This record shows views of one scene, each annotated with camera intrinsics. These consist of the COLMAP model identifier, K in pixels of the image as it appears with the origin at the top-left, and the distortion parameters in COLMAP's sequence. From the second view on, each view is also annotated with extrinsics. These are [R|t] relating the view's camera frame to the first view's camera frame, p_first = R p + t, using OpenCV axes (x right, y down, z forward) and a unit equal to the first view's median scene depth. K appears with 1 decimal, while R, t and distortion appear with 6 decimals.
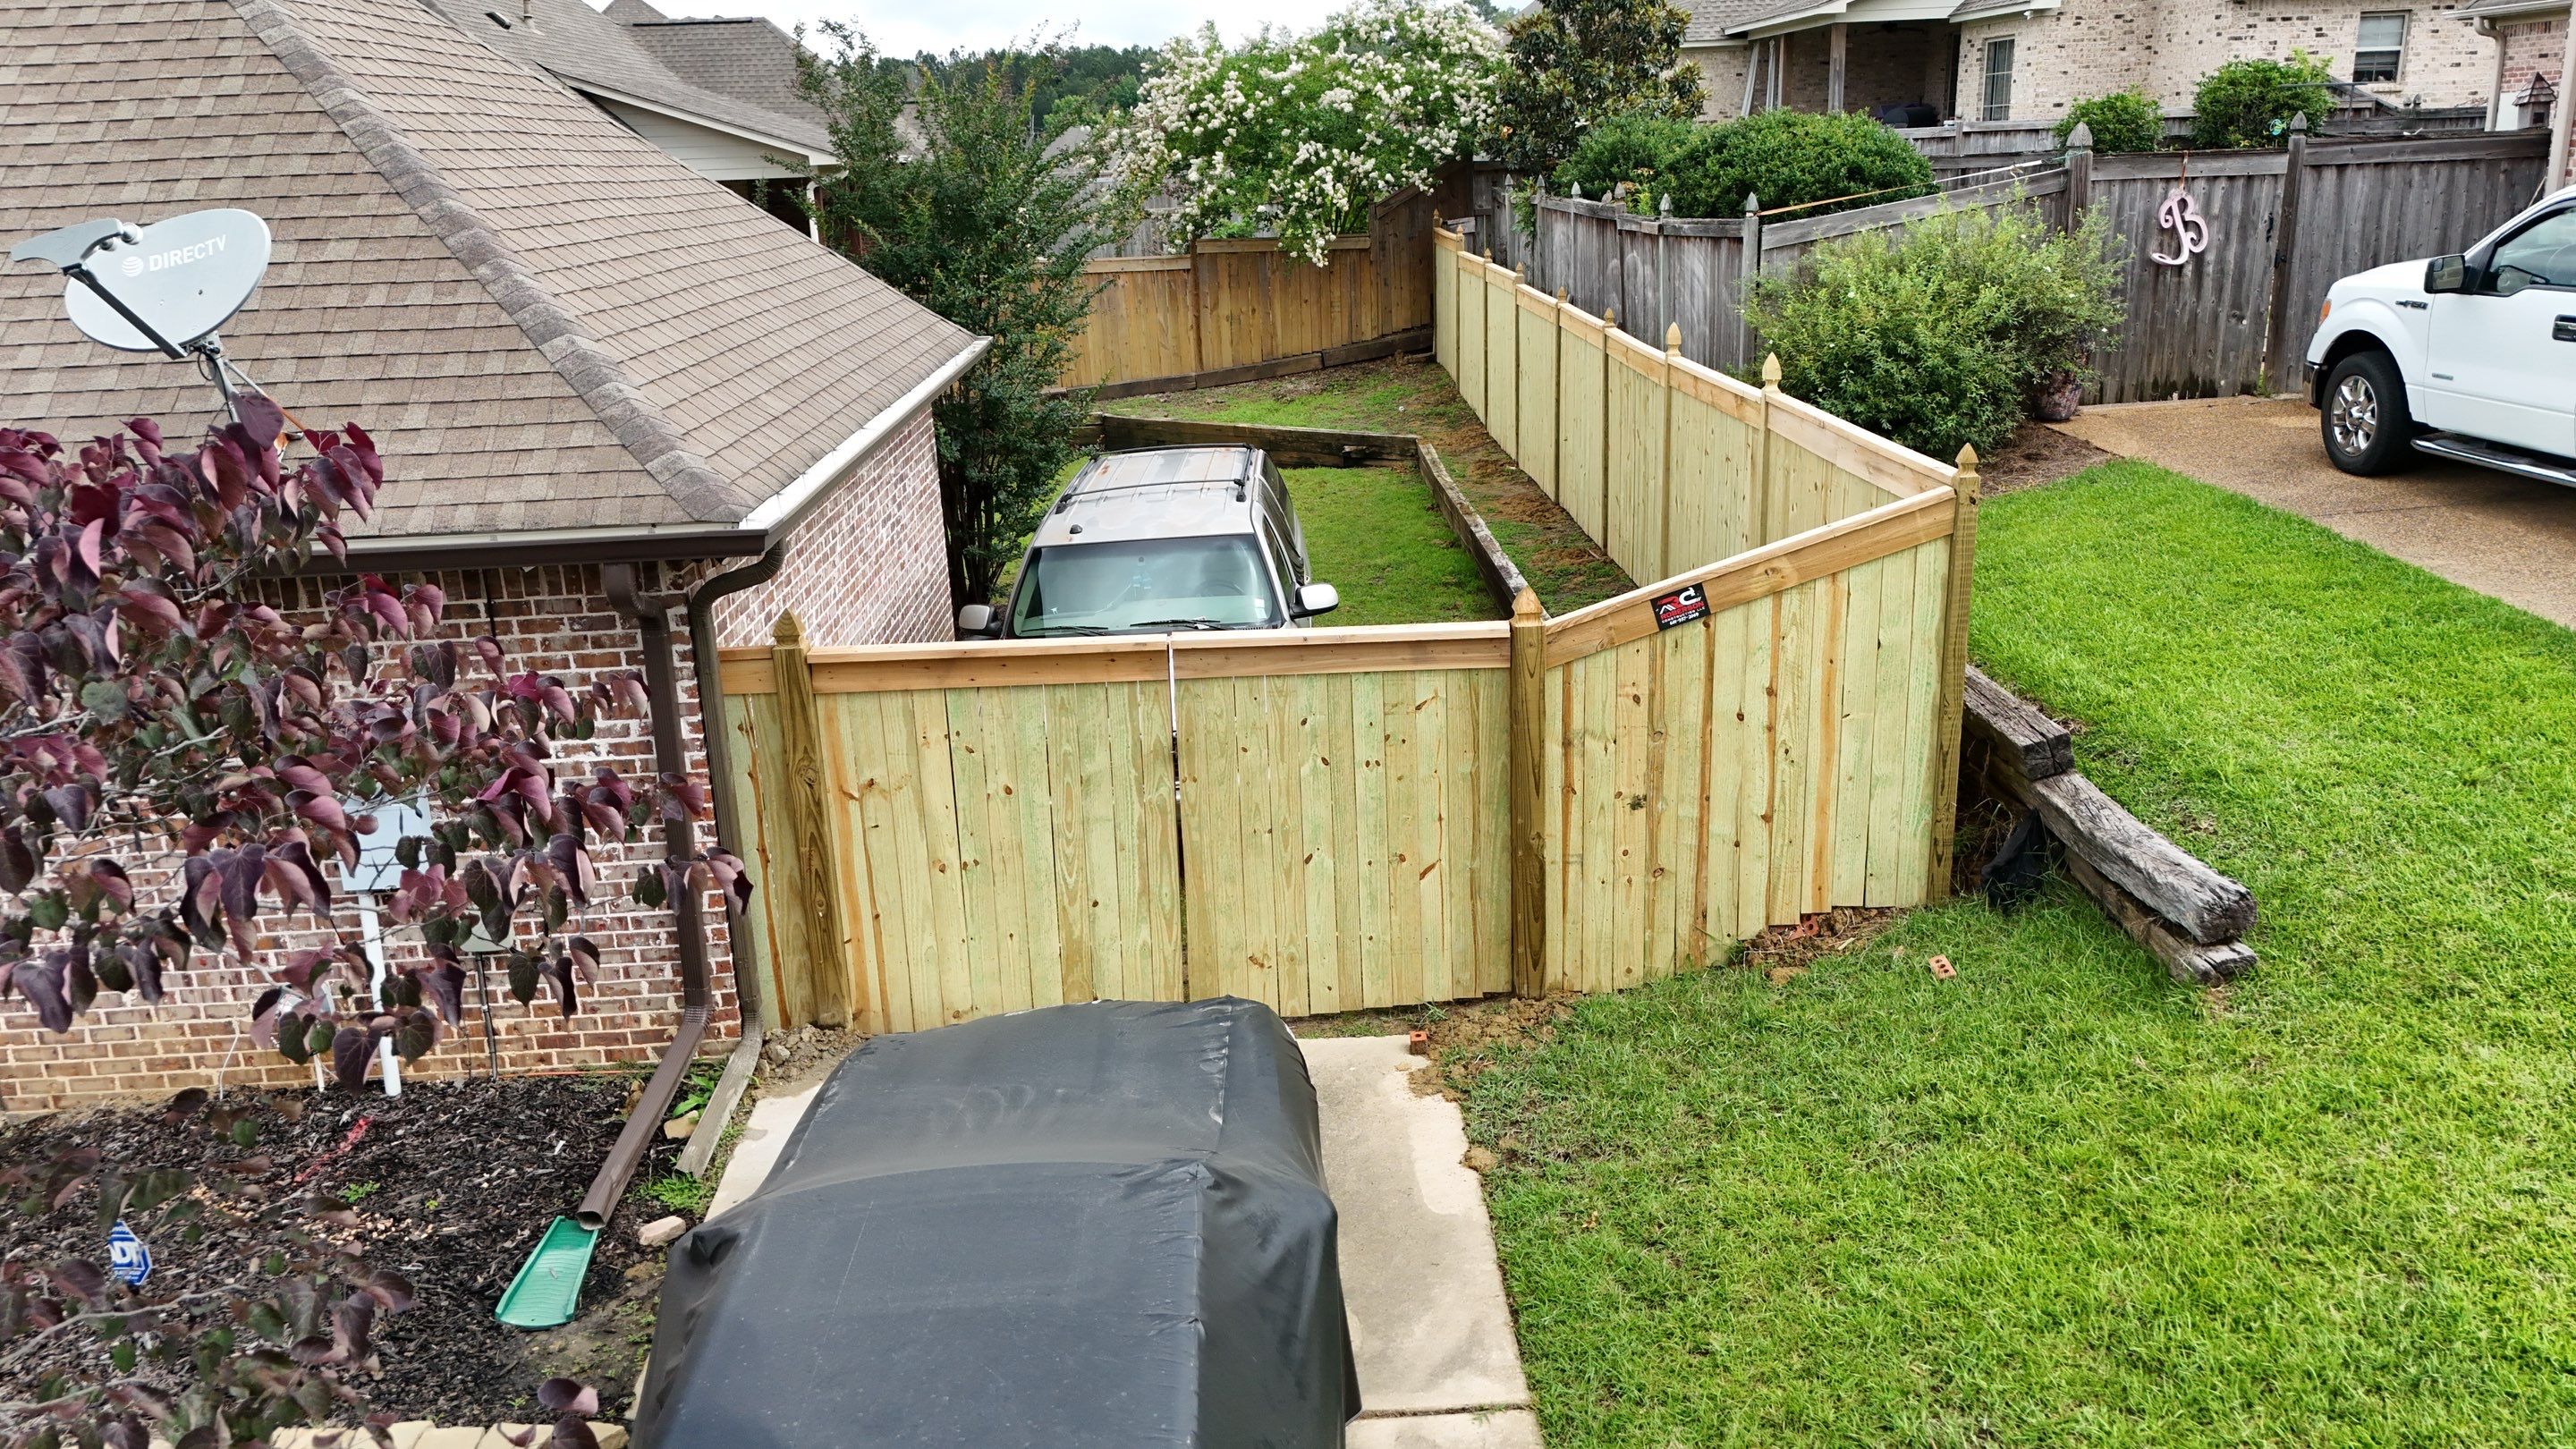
lens RADIAL K [[1881.3, 0, 1283.3], [0, 1881.3, 729.5], [0, 0, 1]] dist [0.007878, -0.004141]
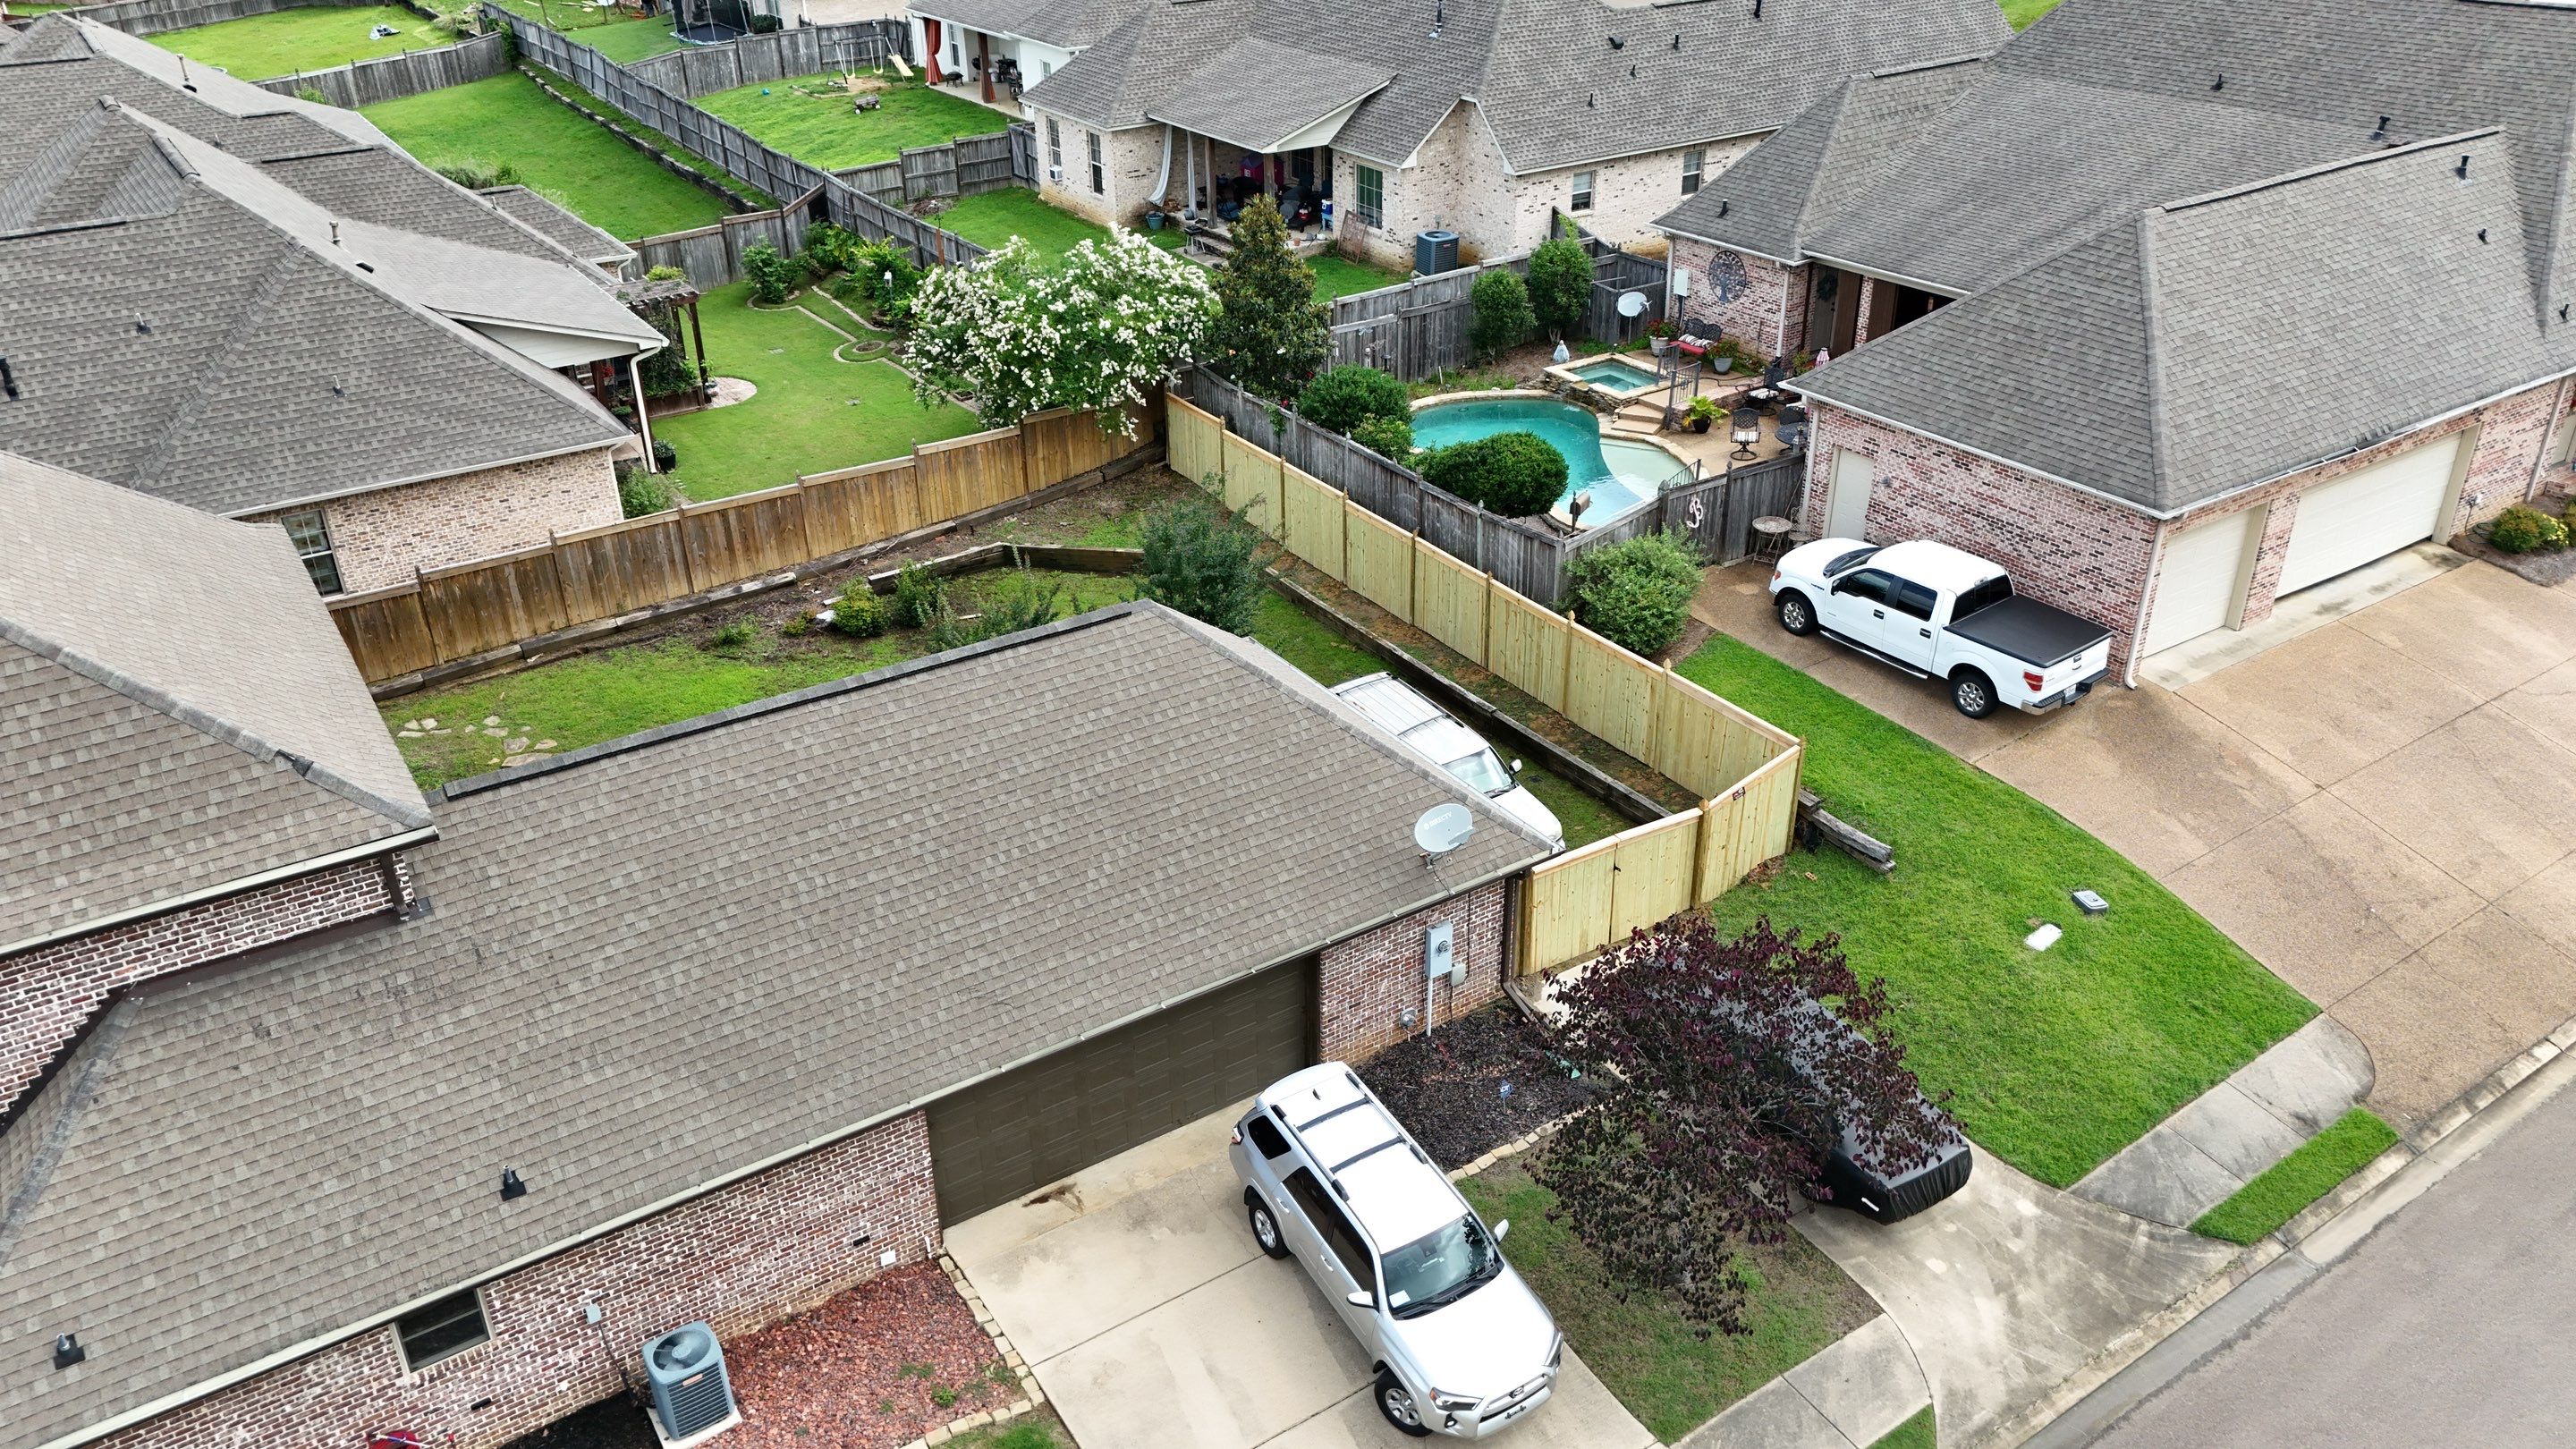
lens RADIAL K [[1881.3, 0, 1293.5], [0, 1881.3, 720.6], [0, 0, 1]] dist [0.007878, -0.004141]
pose [[0.852966, -0.220891, 0.472922, -1.974281], [0.131166, 0.967675, 0.215407, -0.988184], [-0.505217, -0.121704, 0.854368, -1.435090]]
